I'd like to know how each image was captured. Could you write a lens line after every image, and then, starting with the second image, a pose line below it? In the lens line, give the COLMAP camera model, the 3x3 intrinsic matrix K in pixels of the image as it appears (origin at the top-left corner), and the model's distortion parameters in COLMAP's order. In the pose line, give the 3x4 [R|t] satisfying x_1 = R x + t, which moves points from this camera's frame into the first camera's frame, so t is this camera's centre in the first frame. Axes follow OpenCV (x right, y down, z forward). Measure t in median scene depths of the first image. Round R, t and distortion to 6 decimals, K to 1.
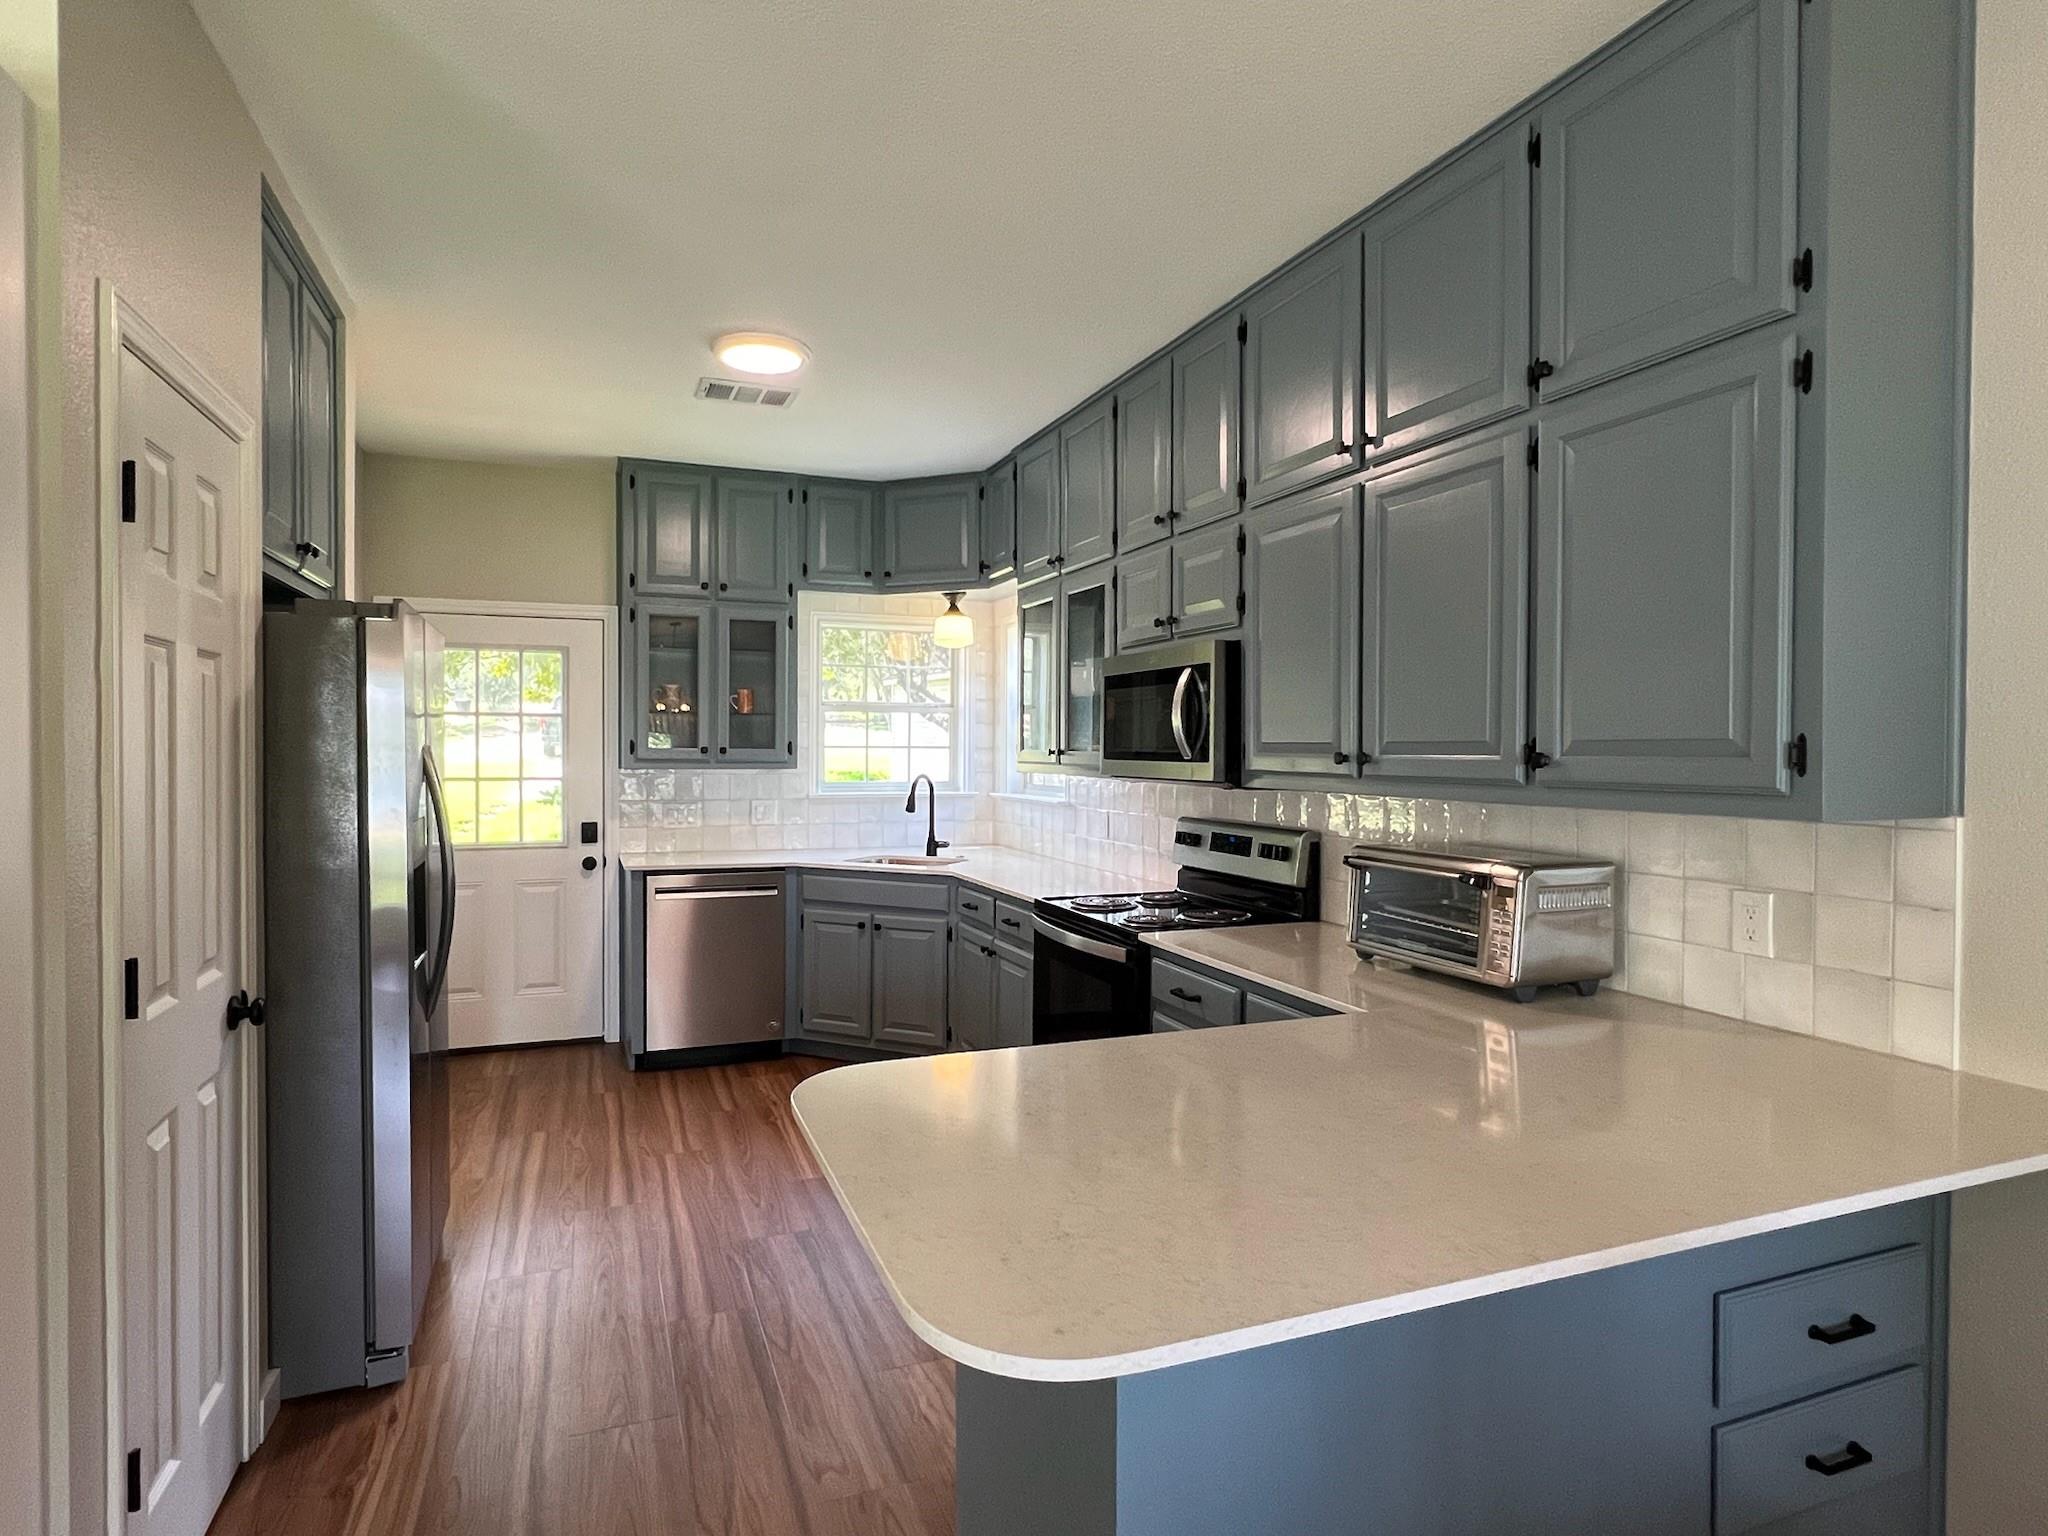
lens RADIAL K [[1102.4, 0, 1024.0], [0, 1102.4, 768.0], [0, 0, 1]] dist [0.002072, 0.000059]
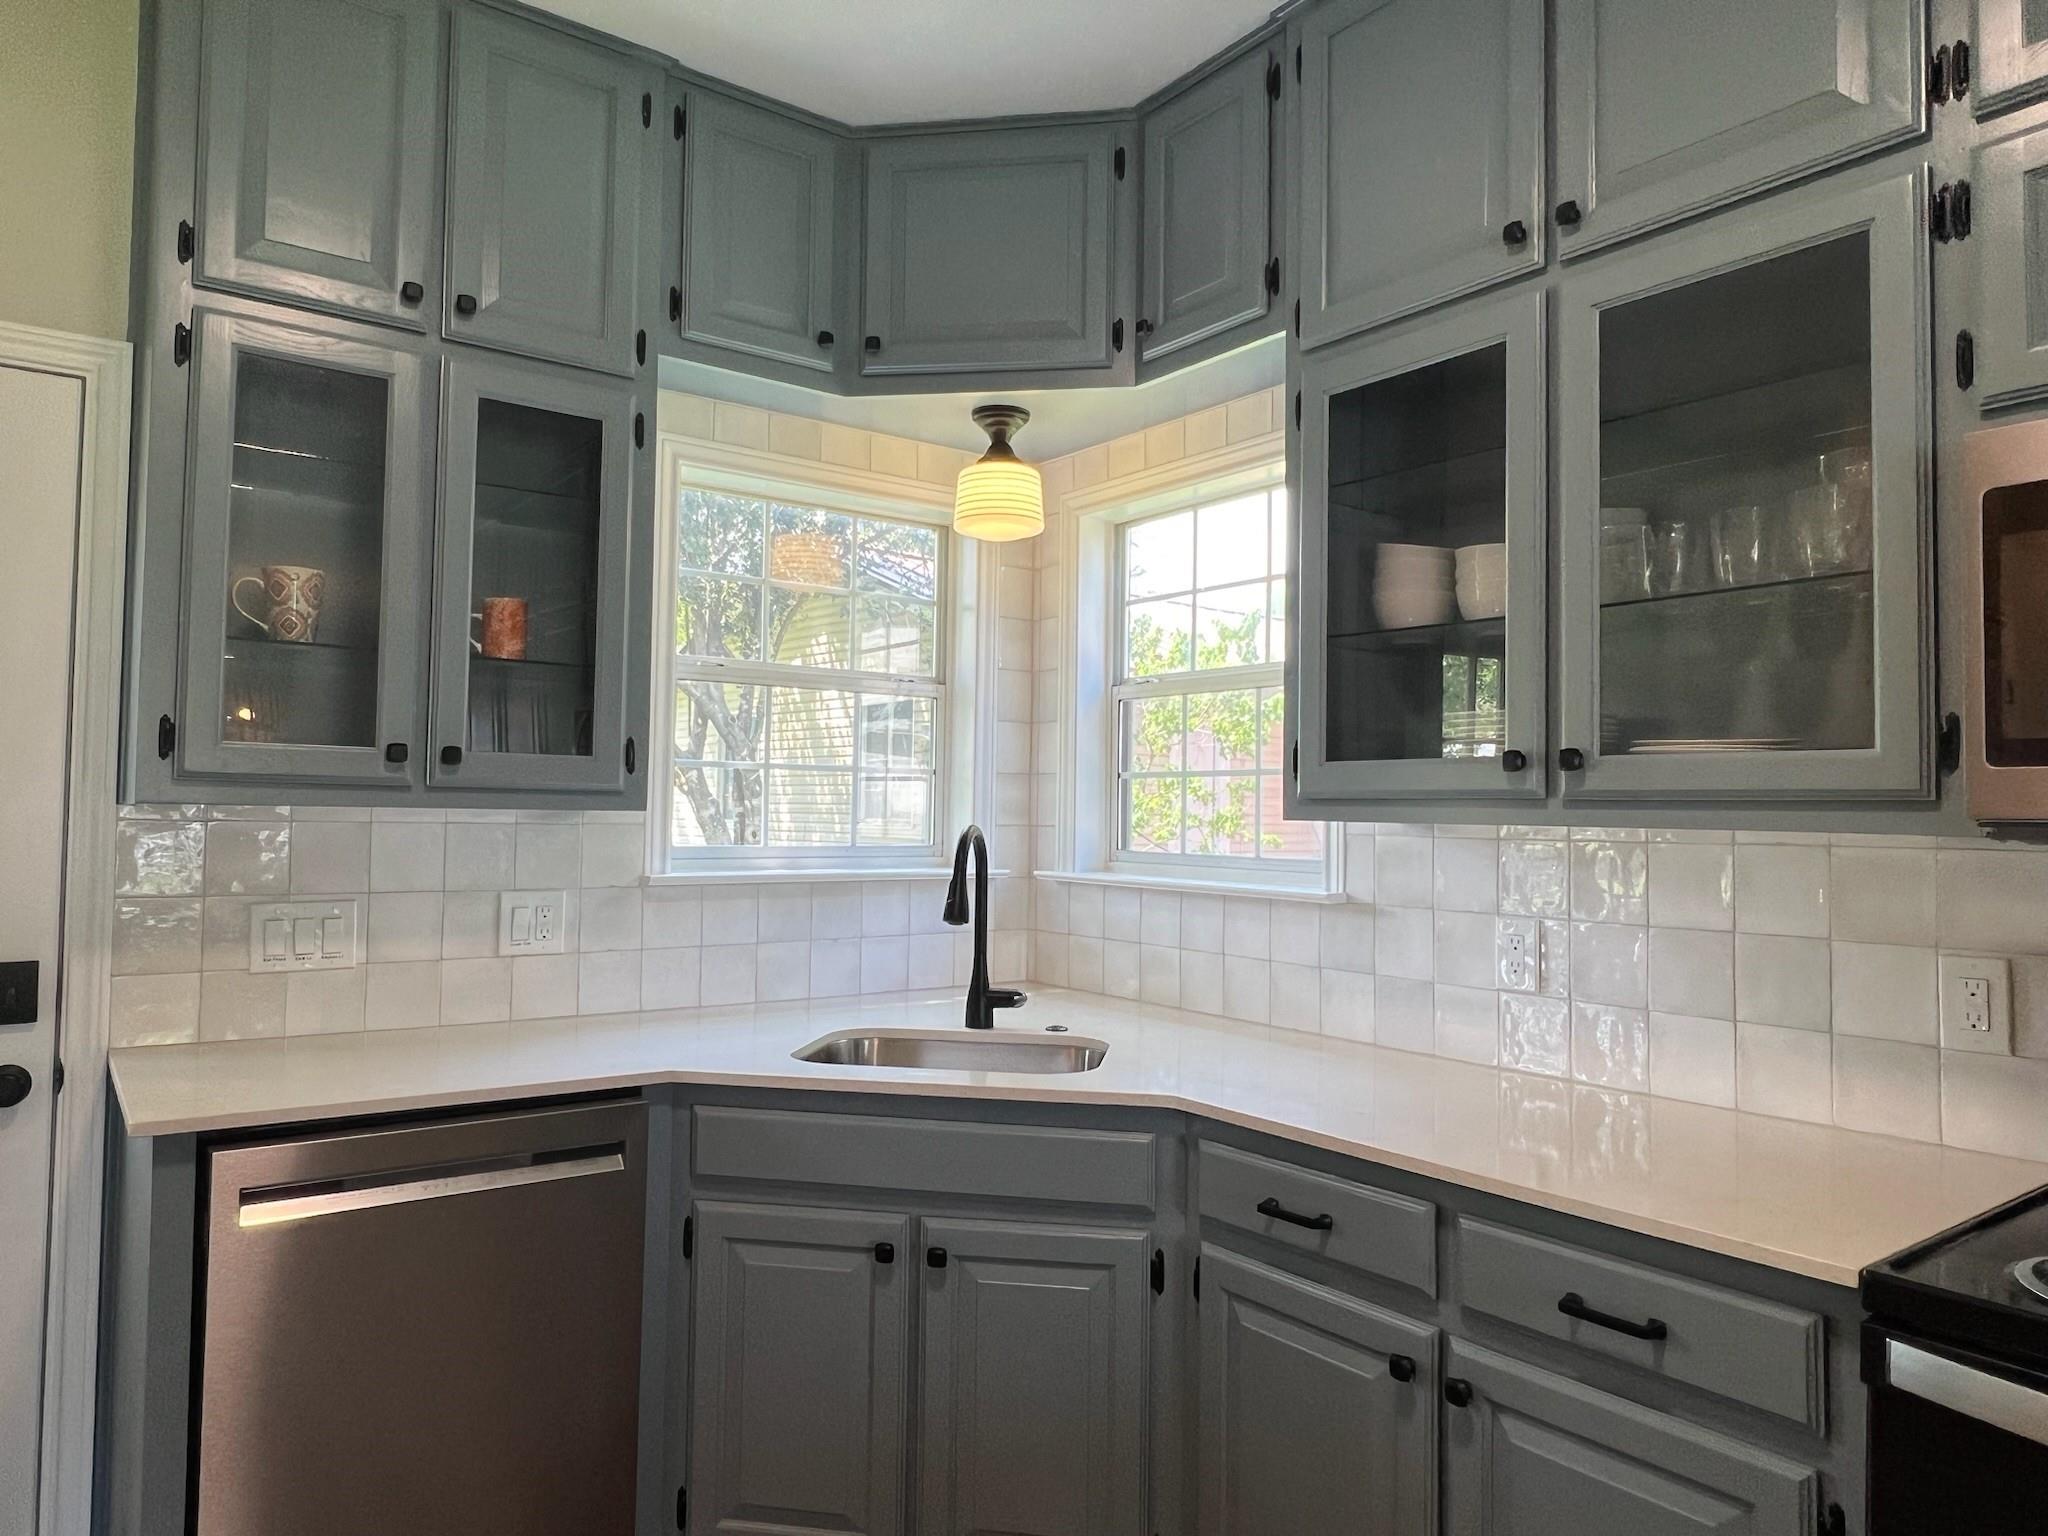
lens RADIAL K [[1315.2, 0, 1024.0], [0, 1315.2, 768.0], [0, 0, 1]] dist [-0.014093, 0.004489]
pose [[0.966064, 0.017789, 0.257691, -0.201245], [-0.005355, 0.998791, -0.048873, 0.007699], [-0.258249, 0.045835, 0.964990, 0.537952]]
